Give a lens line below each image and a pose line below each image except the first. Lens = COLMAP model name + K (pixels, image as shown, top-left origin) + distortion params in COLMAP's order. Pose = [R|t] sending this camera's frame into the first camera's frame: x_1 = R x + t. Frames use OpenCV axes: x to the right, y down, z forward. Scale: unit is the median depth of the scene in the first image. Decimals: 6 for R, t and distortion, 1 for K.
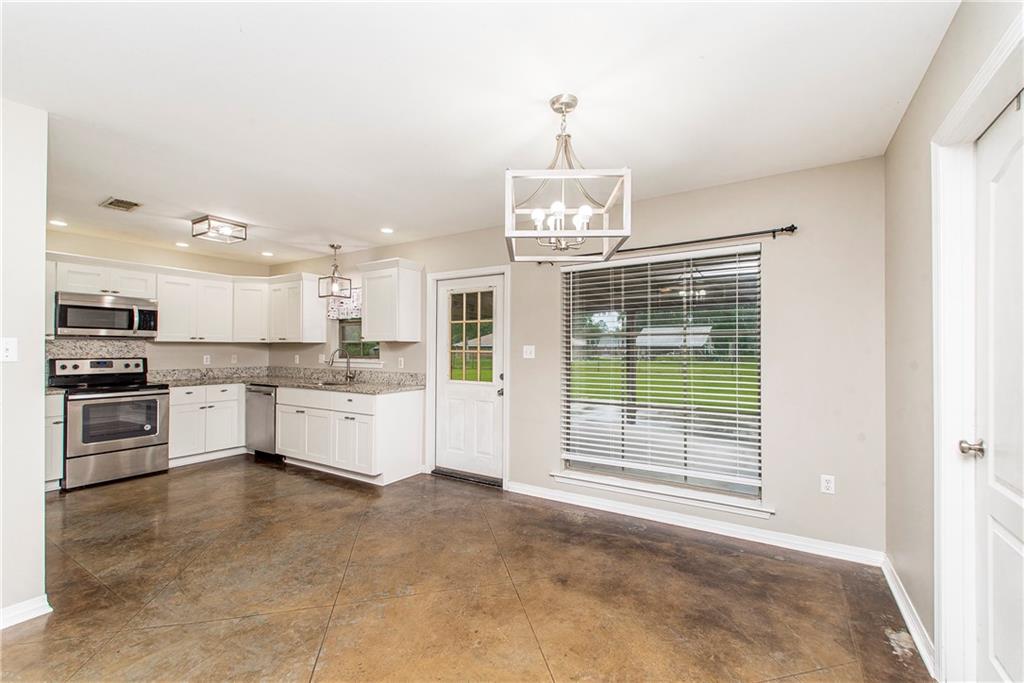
lens RADIAL K [[429.0, 0, 518.9], [0, 429.0, 343.7], [0, 0, 1]] dist [0.016120, -0.003762]
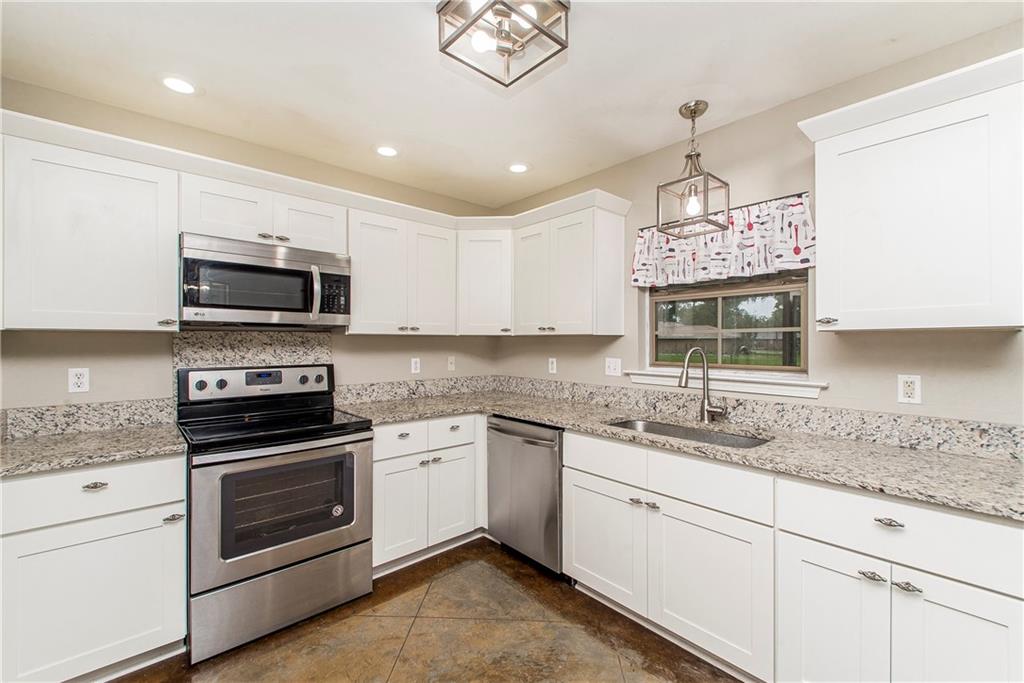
lens RADIAL K [[429.0, 0, 516.0], [0, 429.0, 342.0], [0, 0, 1]] dist [0.016120, -0.003762]
pose [[0.957565, -0.000535, -0.288217, -0.521667], [0.004020, 0.999926, 0.011499, -0.001237], [0.288189, -0.012170, 0.957496, 0.592307]]
